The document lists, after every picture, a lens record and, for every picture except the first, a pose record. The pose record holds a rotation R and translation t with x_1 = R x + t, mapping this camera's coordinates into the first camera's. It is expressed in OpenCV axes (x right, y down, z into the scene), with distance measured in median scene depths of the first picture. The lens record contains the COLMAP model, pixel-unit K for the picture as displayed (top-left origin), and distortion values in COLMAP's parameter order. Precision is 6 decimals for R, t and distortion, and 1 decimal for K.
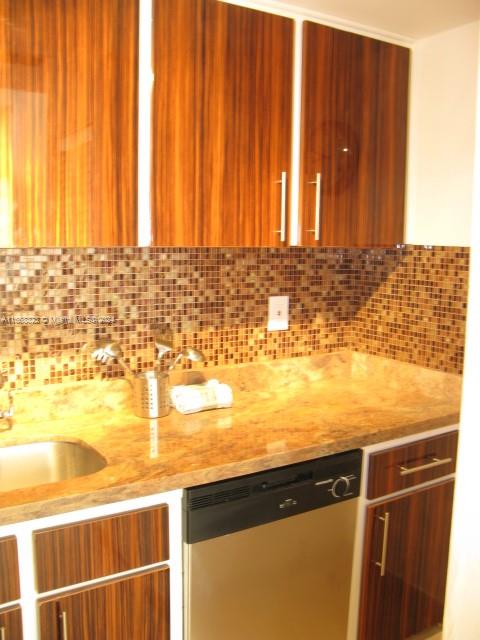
lens RADIAL K [[644.4, 0, 240.0], [0, 644.4, 320.0], [0, 0, 1]] dist [-0.202145, 0.232278]
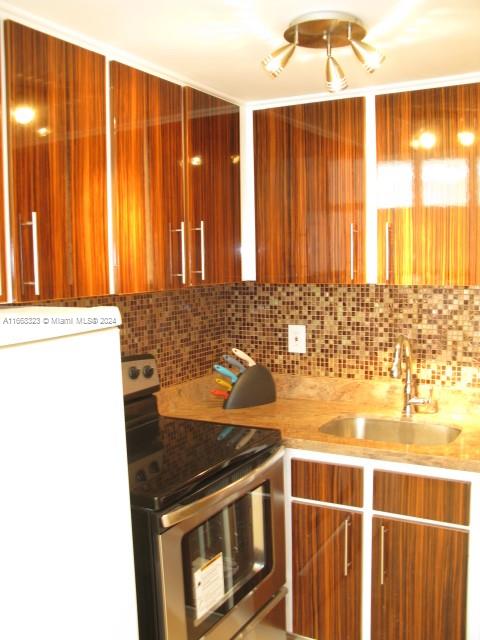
lens RADIAL K [[644.4, 0, 240.0], [0, 644.4, 320.0], [0, 0, 1]] dist [-0.202145, 0.232278]
pose [[0.463046, 0.066684, -0.883822, 0.641476], [-0.091143, 0.995462, 0.027356, -0.030675], [0.881635, 0.067887, 0.467023, -0.042416]]
